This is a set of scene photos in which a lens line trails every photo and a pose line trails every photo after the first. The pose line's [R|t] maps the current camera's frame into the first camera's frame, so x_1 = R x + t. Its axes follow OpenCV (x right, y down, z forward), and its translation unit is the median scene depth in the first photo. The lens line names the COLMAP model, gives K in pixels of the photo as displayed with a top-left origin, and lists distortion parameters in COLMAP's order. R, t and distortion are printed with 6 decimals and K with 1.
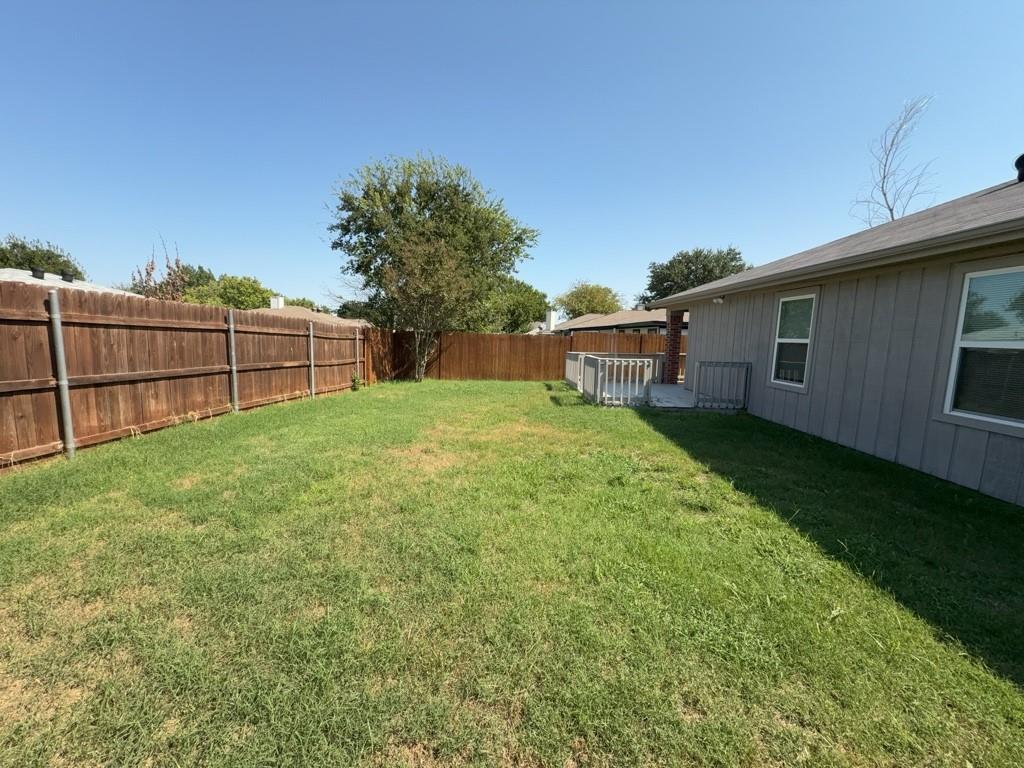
lens RADIAL K [[403.0, 0, 515.2], [0, 403.0, 385.1], [0, 0, 1]] dist [-0.000138, -0.000290]
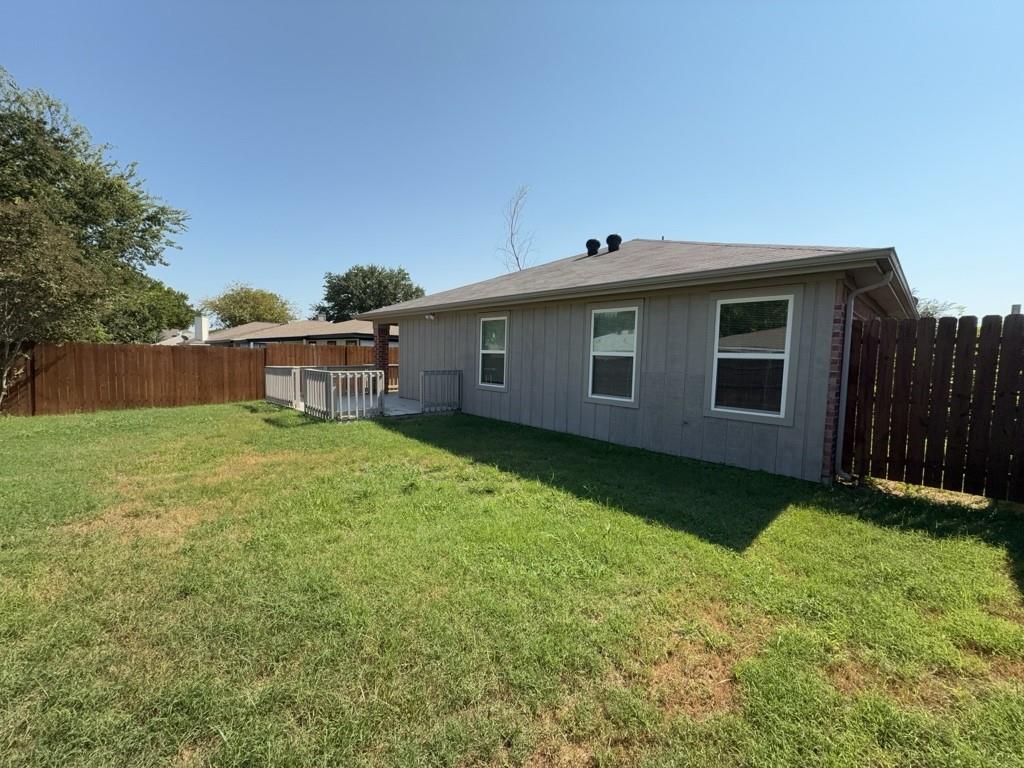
lens RADIAL K [[403.0, 0, 510.2], [0, 403.0, 386.2], [0, 0, 1]] dist [-0.000138, -0.000290]
pose [[0.727340, -0.064060, 0.683281, -0.133975], [0.081665, 0.996639, 0.006508, -0.004662], [-0.681401, 0.051067, 0.730127, 0.027703]]
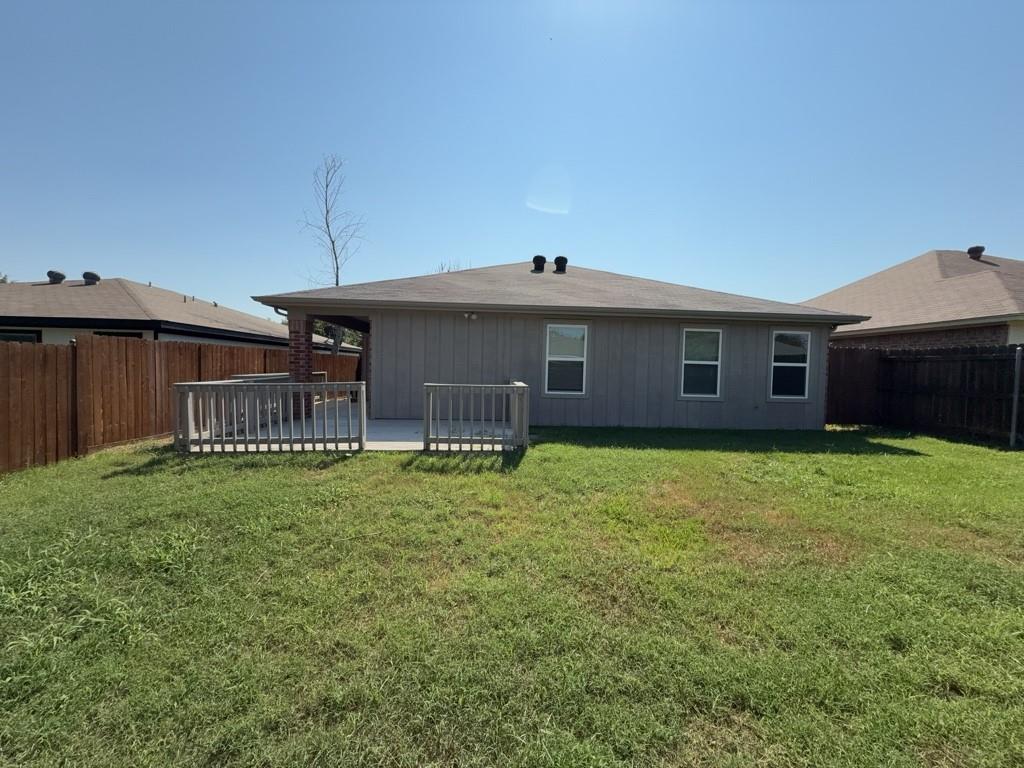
lens RADIAL K [[403.0, 0, 508.4], [0, 403.0, 377.1], [0, 0, 1]] dist [-0.000138, -0.000290]
pose [[-0.038836, -0.060456, 0.997415, -0.503776], [0.098485, 0.993077, 0.064027, -0.133557], [-0.994380, 0.100717, -0.032614, 1.065576]]
